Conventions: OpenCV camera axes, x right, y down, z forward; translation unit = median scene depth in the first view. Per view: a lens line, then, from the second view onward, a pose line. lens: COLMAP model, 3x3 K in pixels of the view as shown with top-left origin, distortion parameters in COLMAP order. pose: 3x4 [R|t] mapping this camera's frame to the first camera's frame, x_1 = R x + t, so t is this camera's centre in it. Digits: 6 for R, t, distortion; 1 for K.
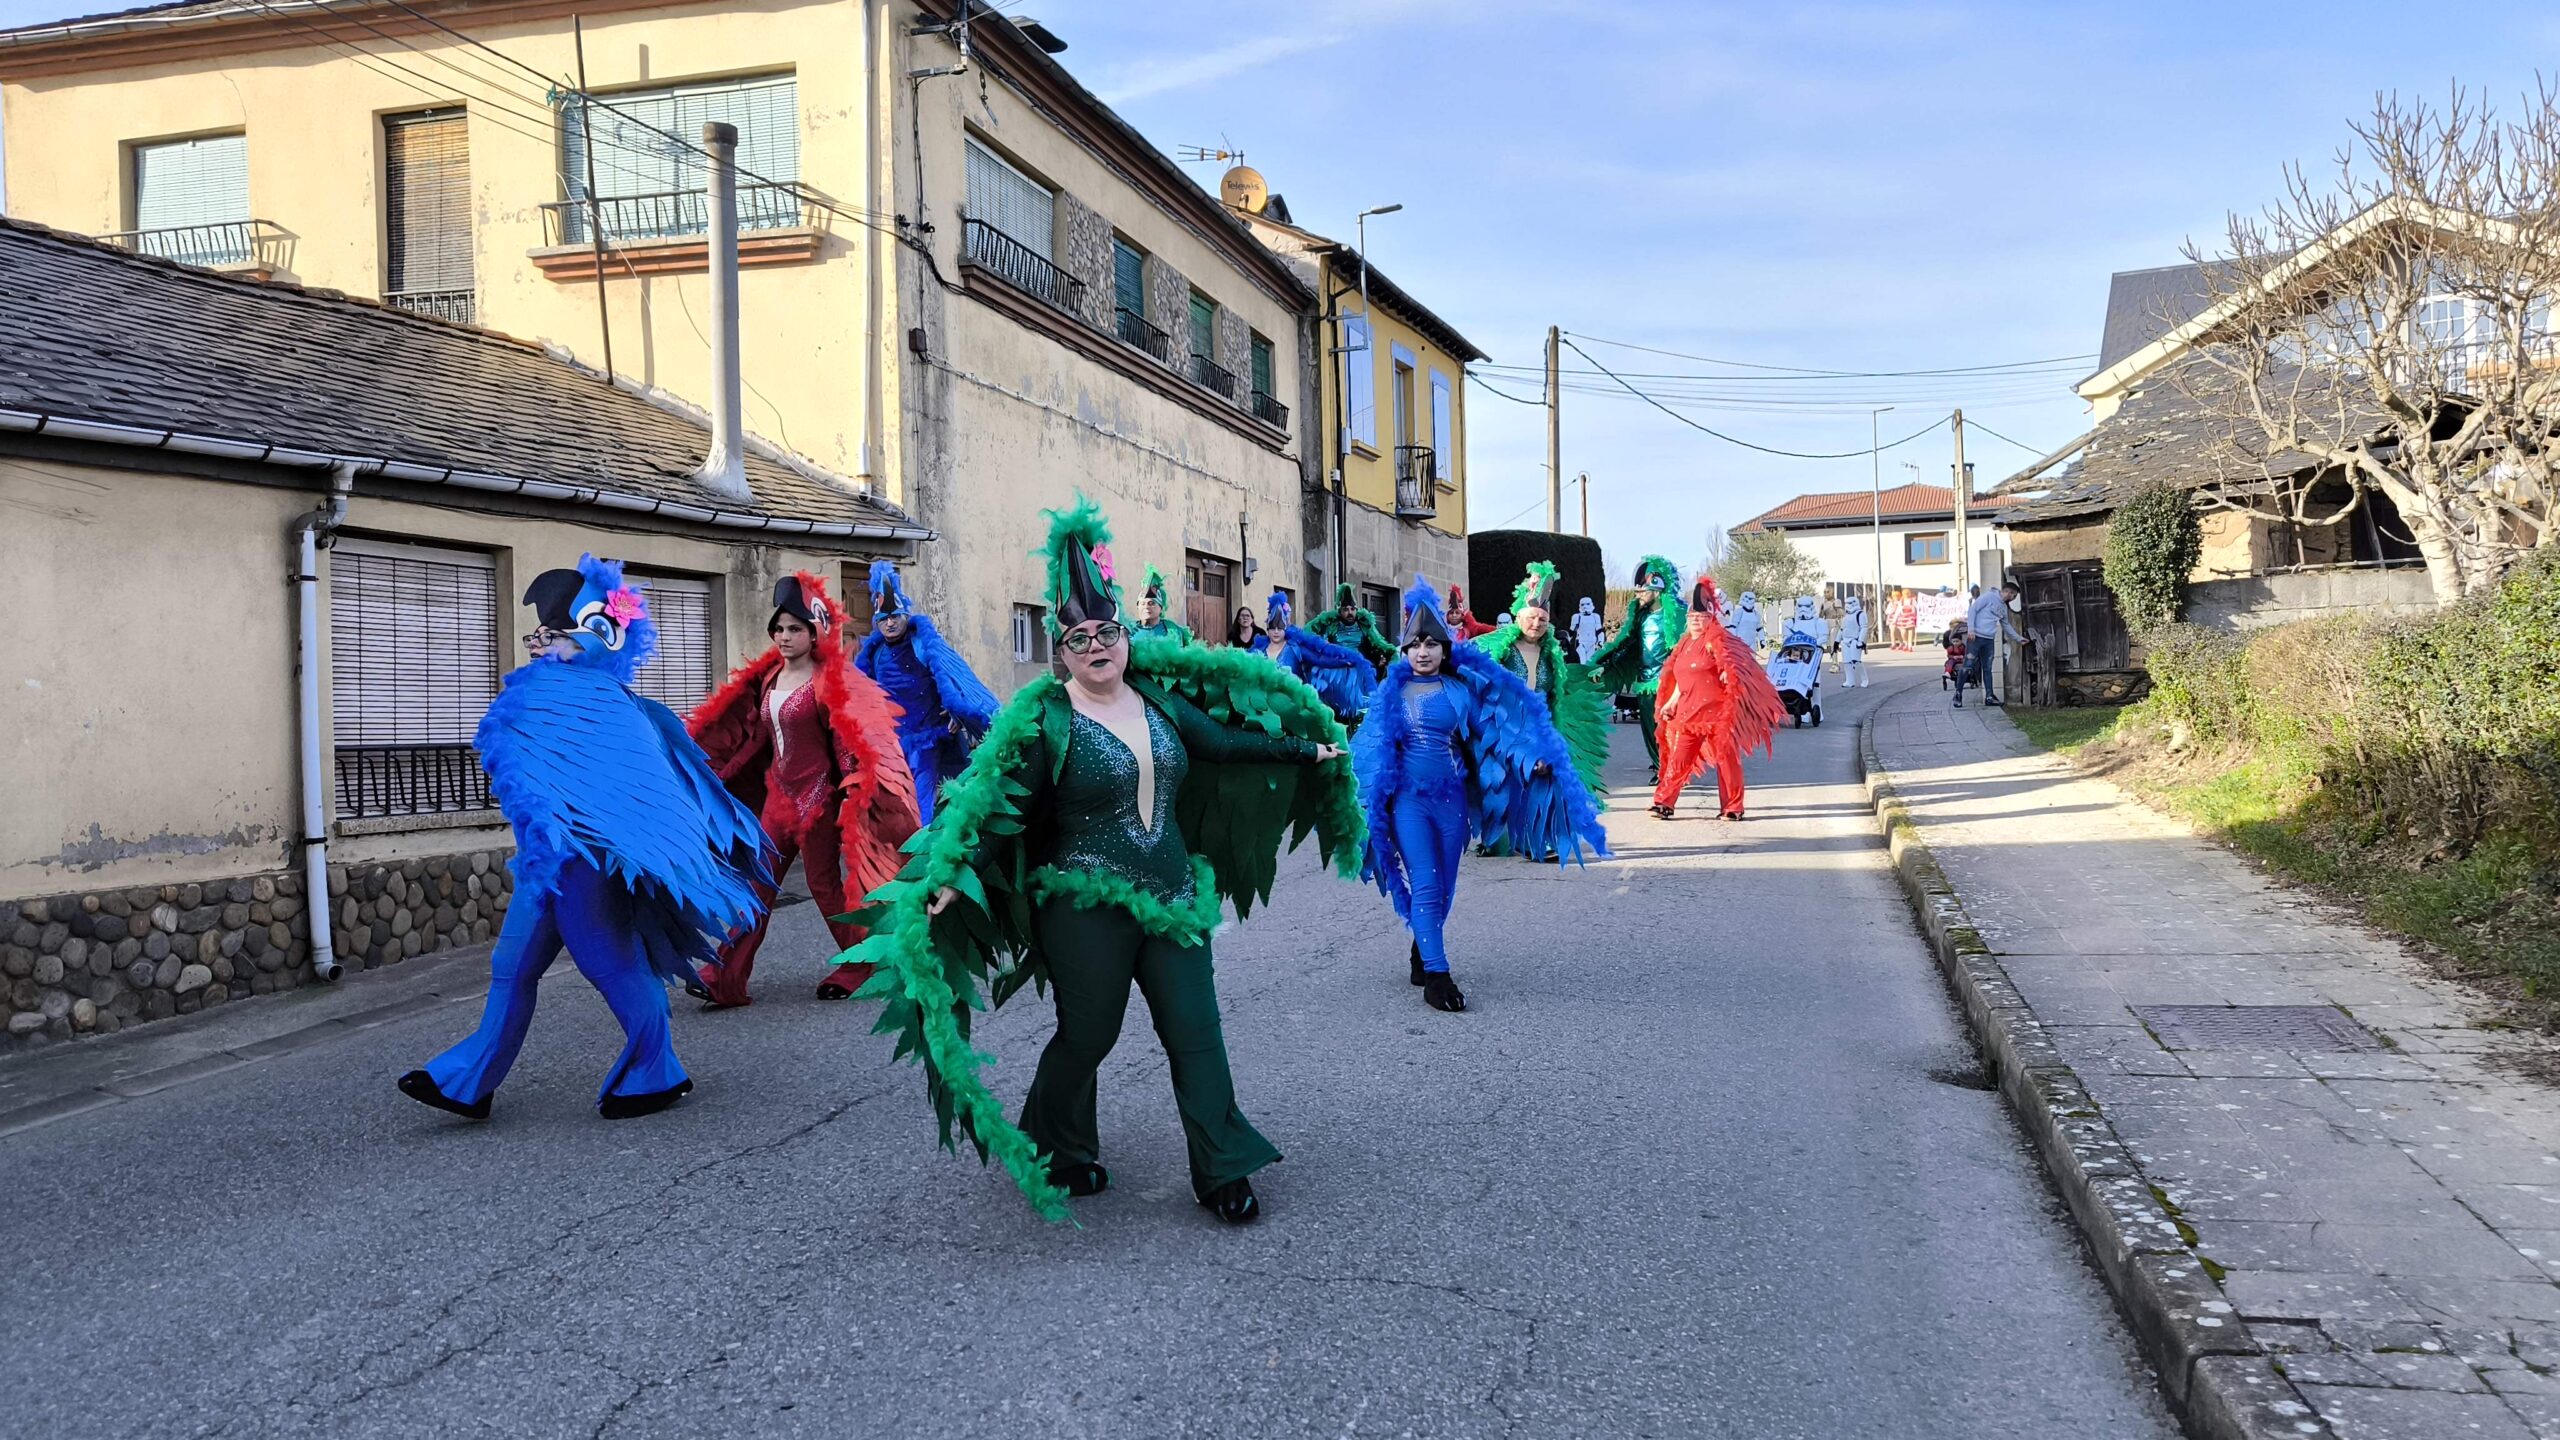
lens RADIAL K [[1794.0, 0, 1299.8], [0, 1794.0, 709.1], [0, 0, 1]] dist [0.065934, -0.061860]
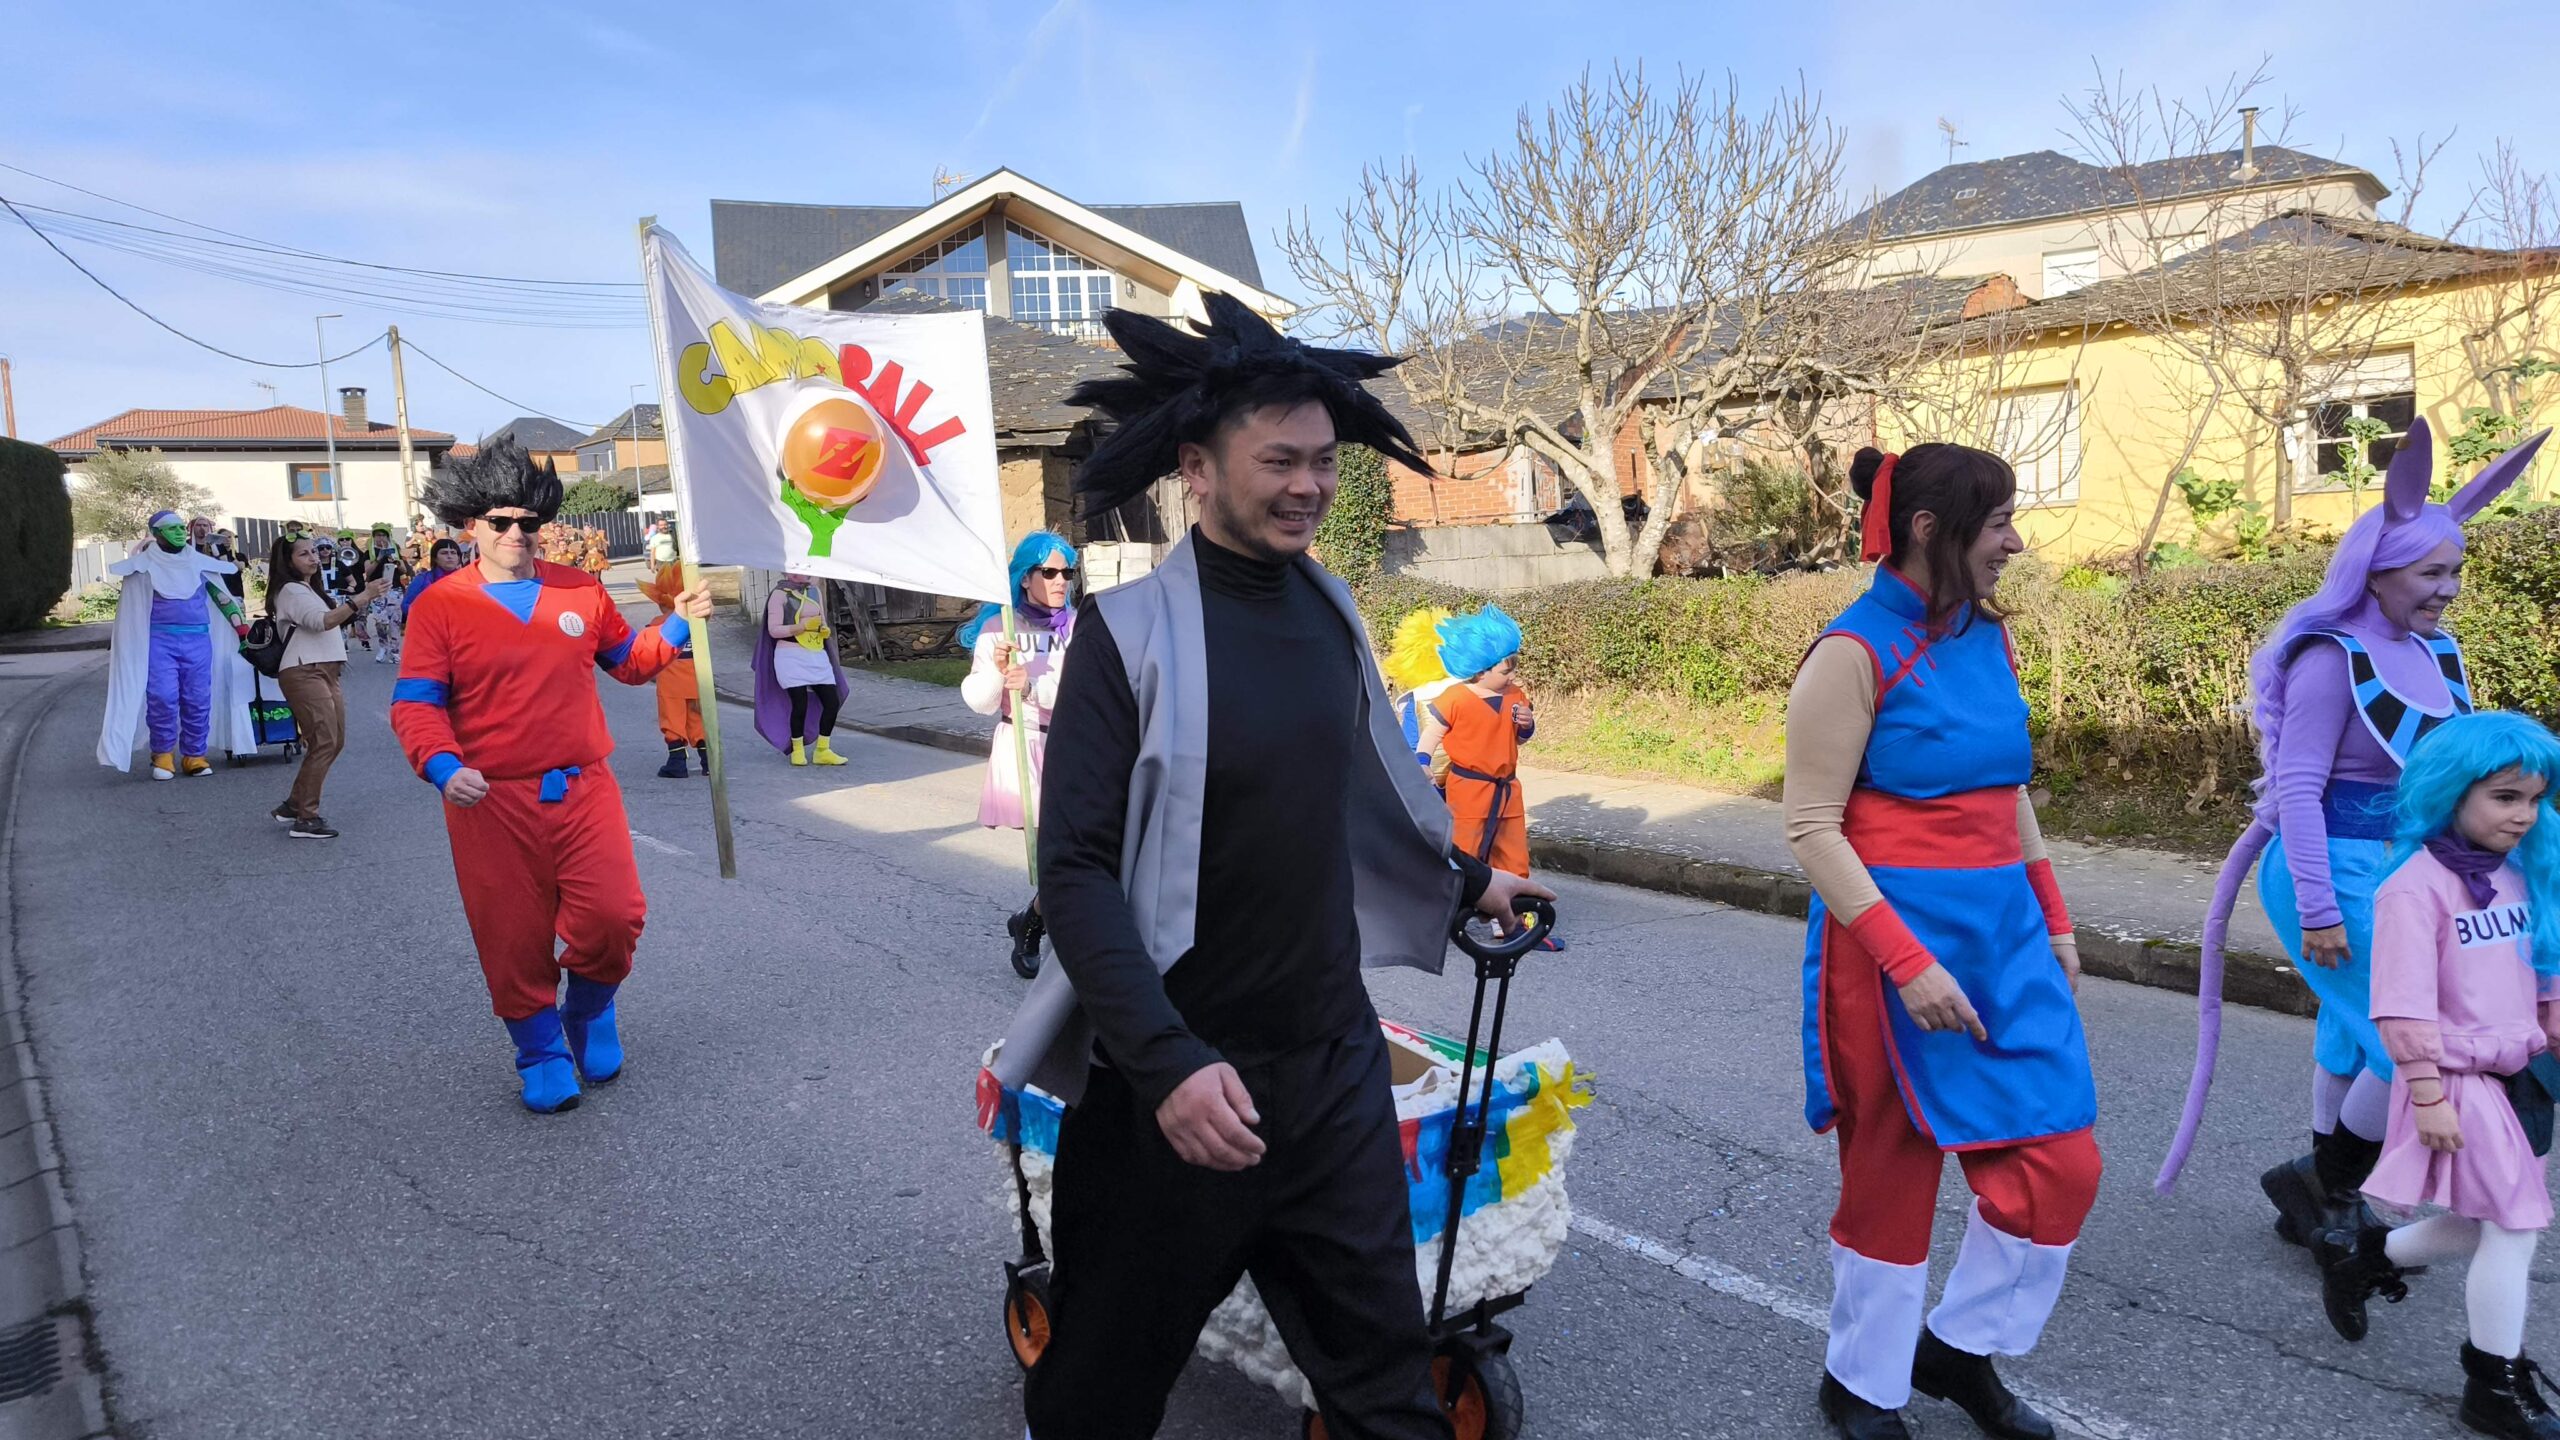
lens RADIAL K [[1792.5, 0, 1304.0], [0, 1792.5, 712.7], [0, 0, 1]] dist [0.046138, -0.036192]
pose [[0.618593, -0.060397, 0.783387, -0.287184], [0.034517, 0.998168, 0.049699, -0.021699], [-0.784953, -0.003703, 0.619545, 0.425003]]
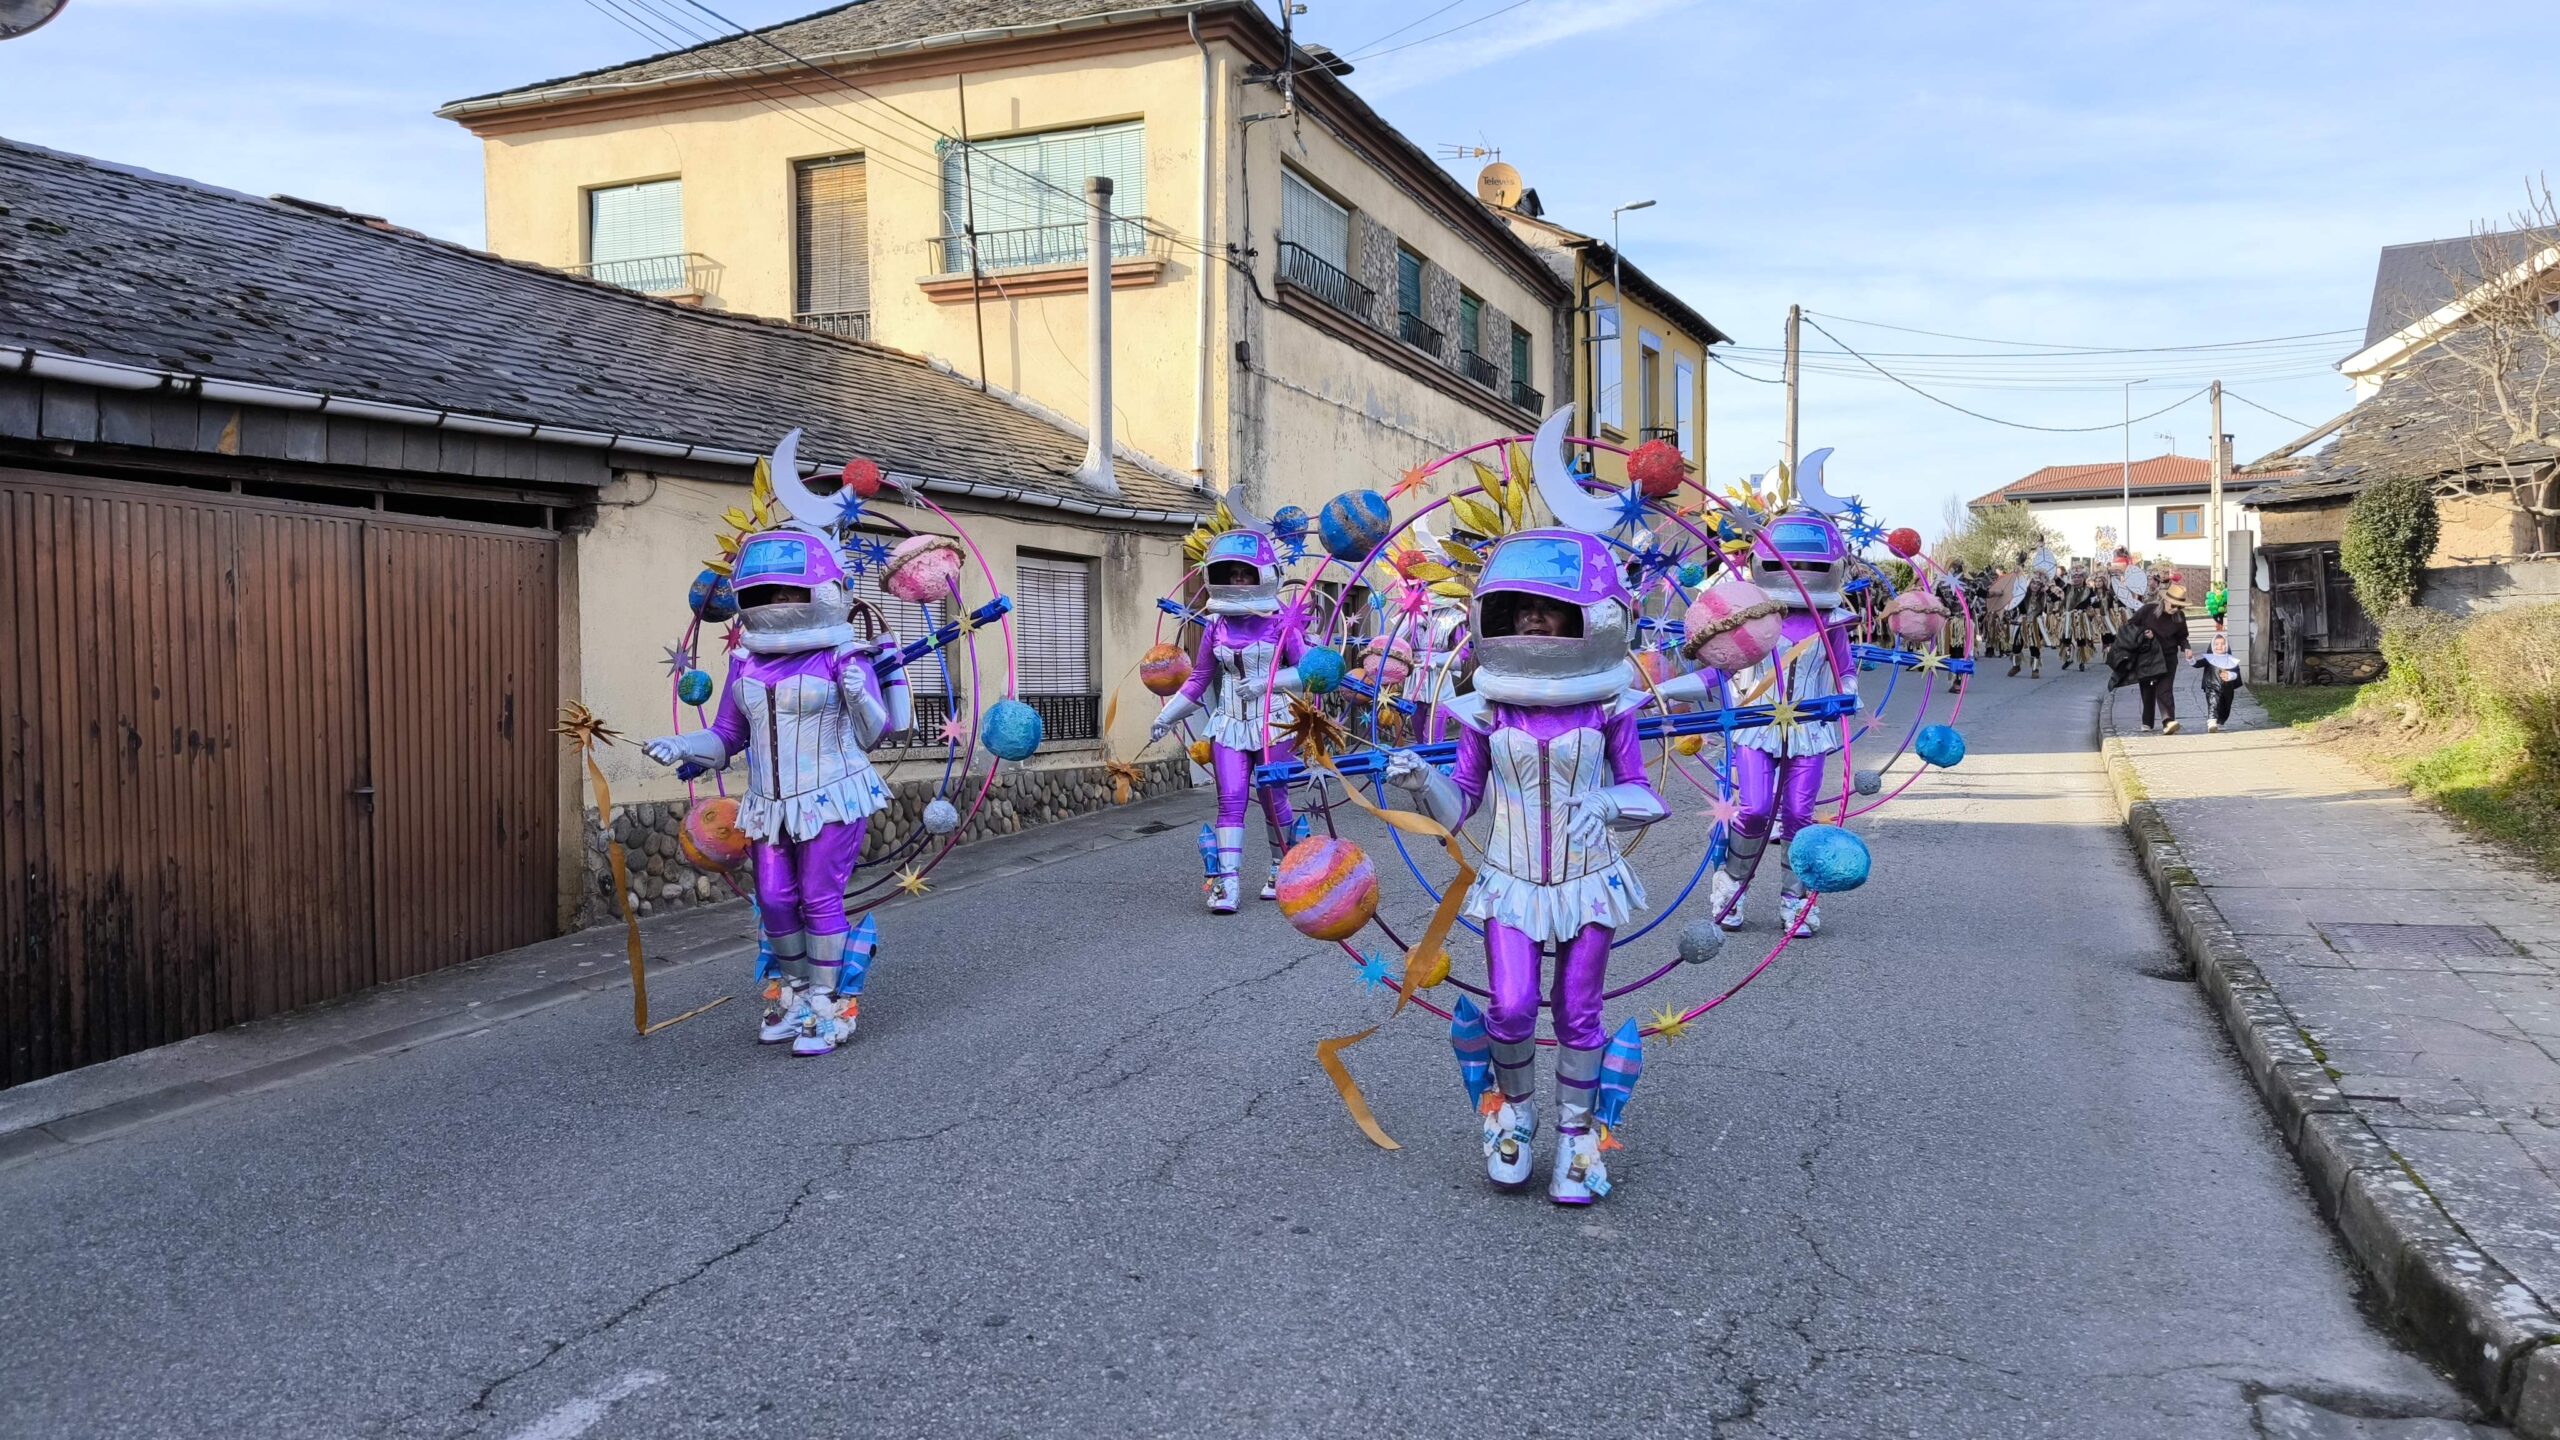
lens RADIAL K [[1783.5, 0, 1292.2], [0, 1783.5, 720.9], [0, 0, 1]] dist [0.064265, -0.061162]
pose [[0.992381, 0.017106, -0.122015, -0.036240], [-0.014130, 0.999582, 0.025215, 0.001903], [0.122395, -0.023299, 0.992208, -0.130575]]
